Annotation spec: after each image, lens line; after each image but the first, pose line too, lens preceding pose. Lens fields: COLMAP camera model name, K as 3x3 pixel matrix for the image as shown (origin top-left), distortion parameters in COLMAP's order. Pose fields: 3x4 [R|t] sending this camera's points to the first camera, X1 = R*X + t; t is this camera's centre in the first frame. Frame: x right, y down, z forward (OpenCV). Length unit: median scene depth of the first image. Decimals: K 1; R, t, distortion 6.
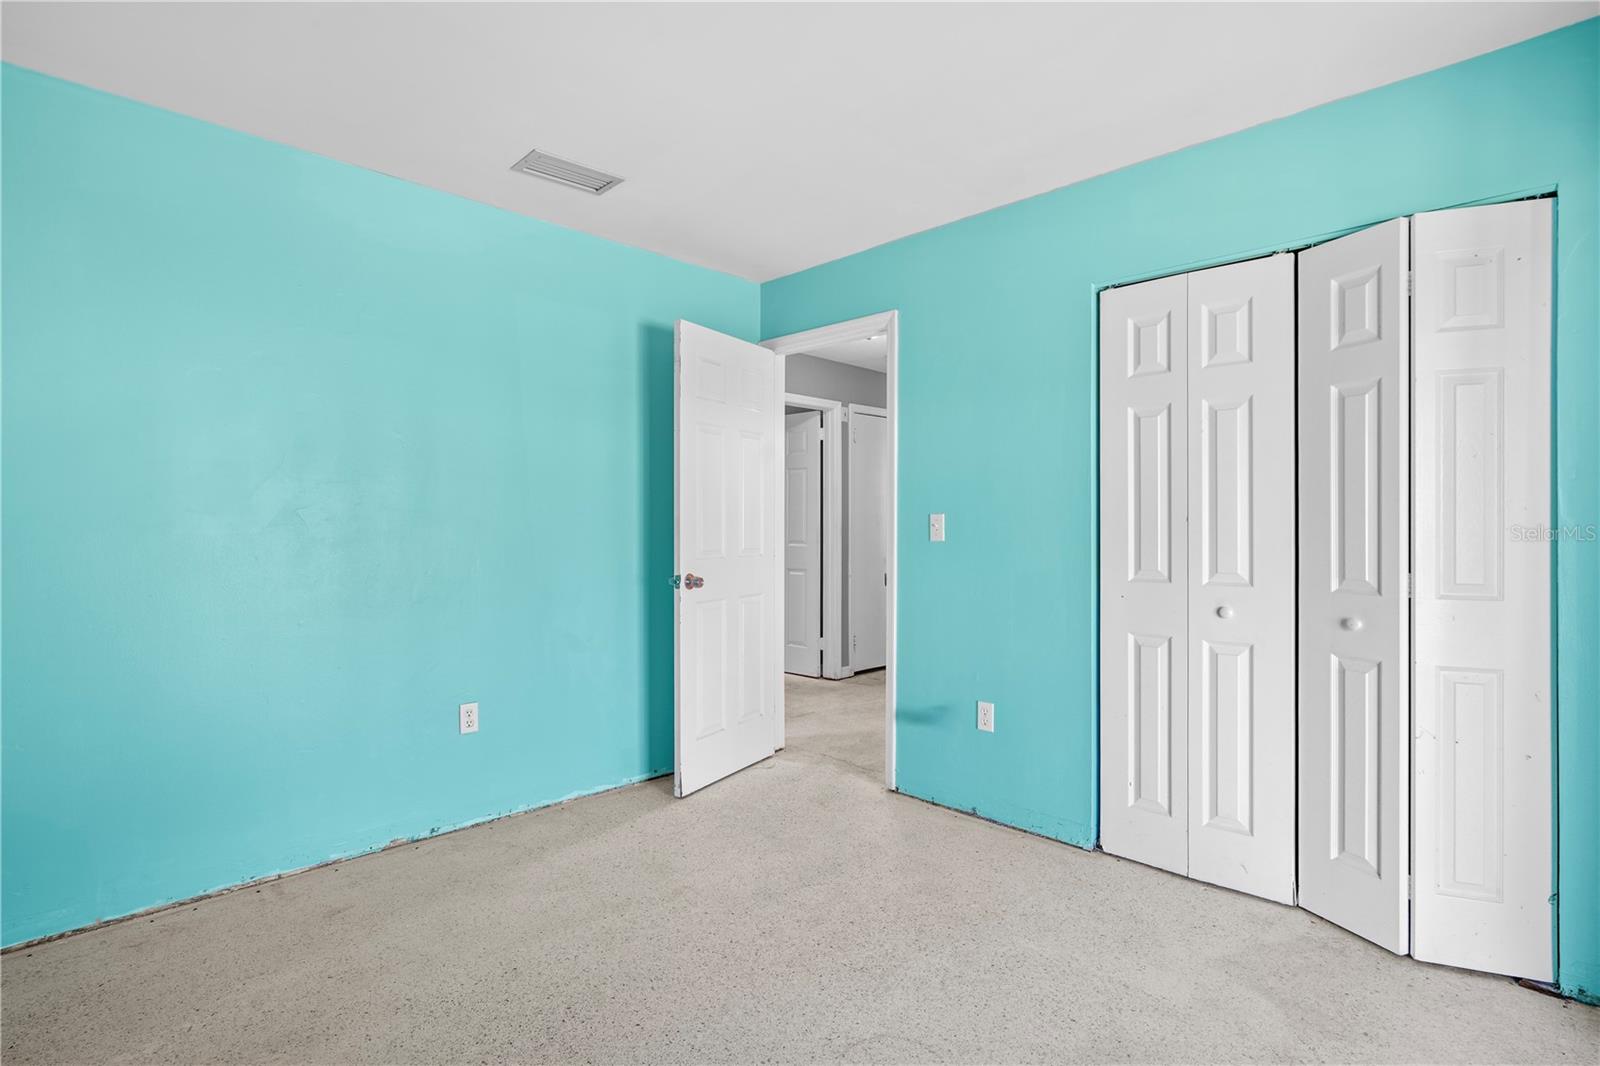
lens RADIAL K [[795.6, 0, 800.0], [0, 795.6, 533.0], [0, 0, 1]] dist [0.000286, 0.000261]
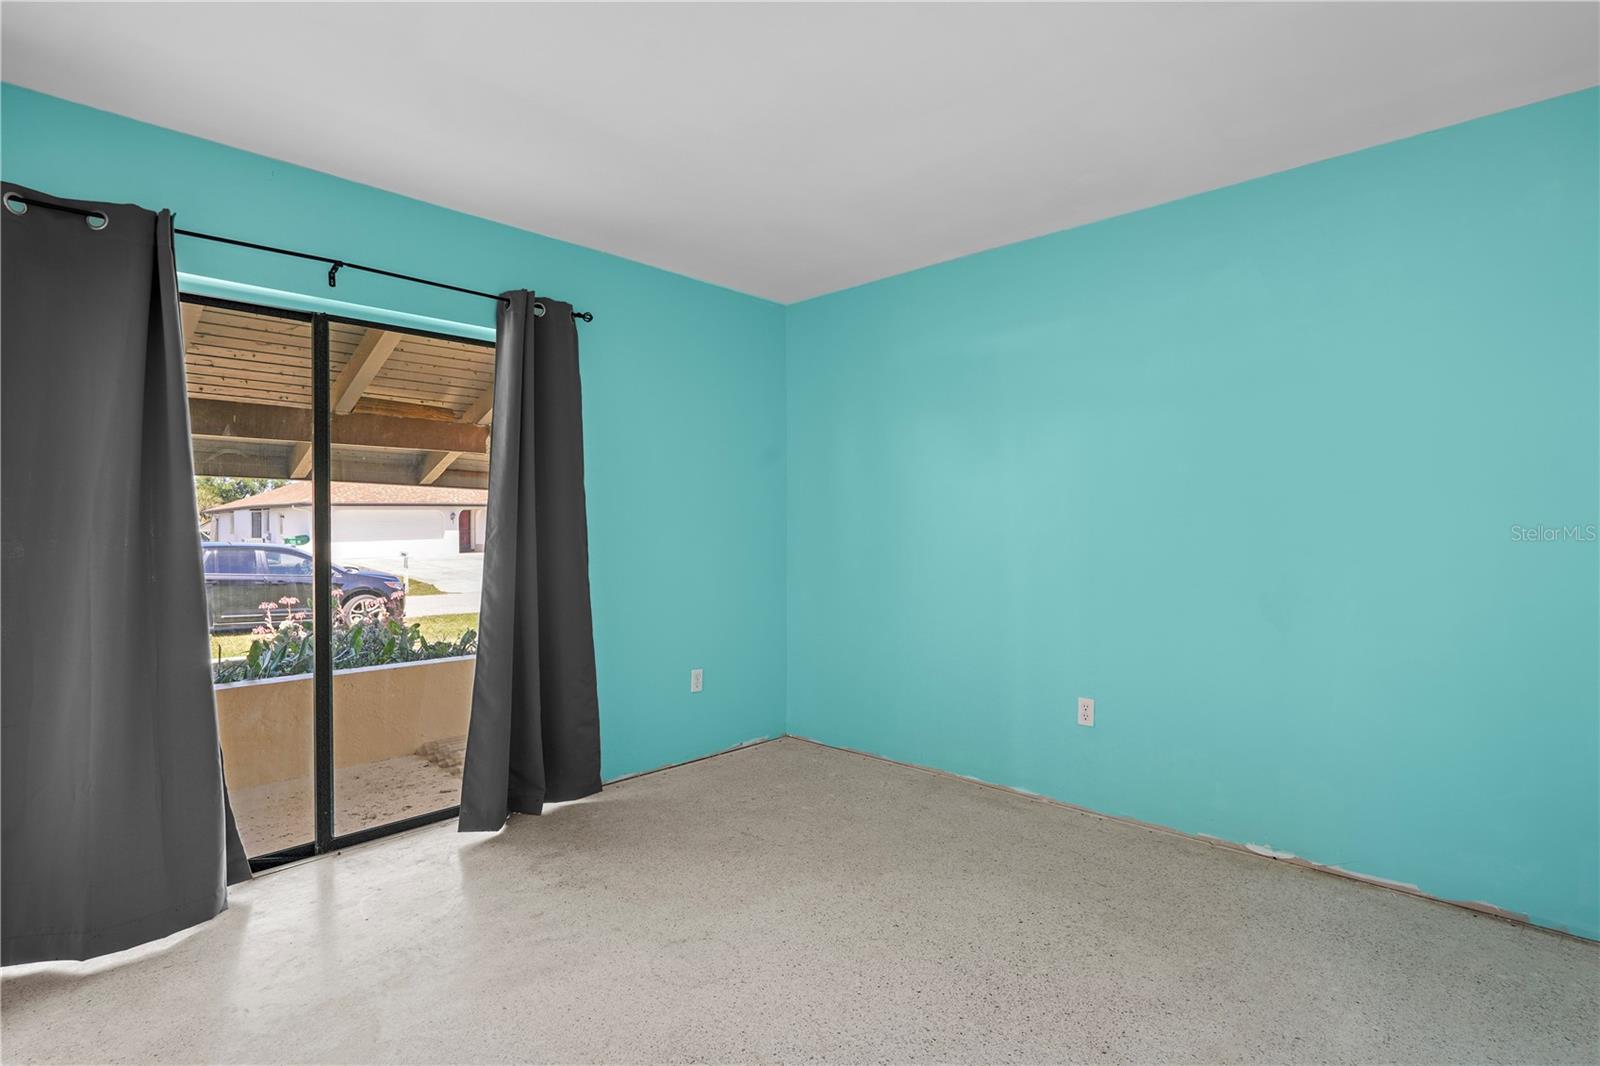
lens RADIAL K [[795.6, 0, 800.0], [0, 795.6, 533.0], [0, 0, 1]] dist [0.000286, 0.000261]
pose [[-0.999675, 0.004060, -0.025187, -0.017485], [0.003875, 0.999965, 0.007393, -0.012876], [0.025216, 0.007293, -0.999655, 2.037947]]
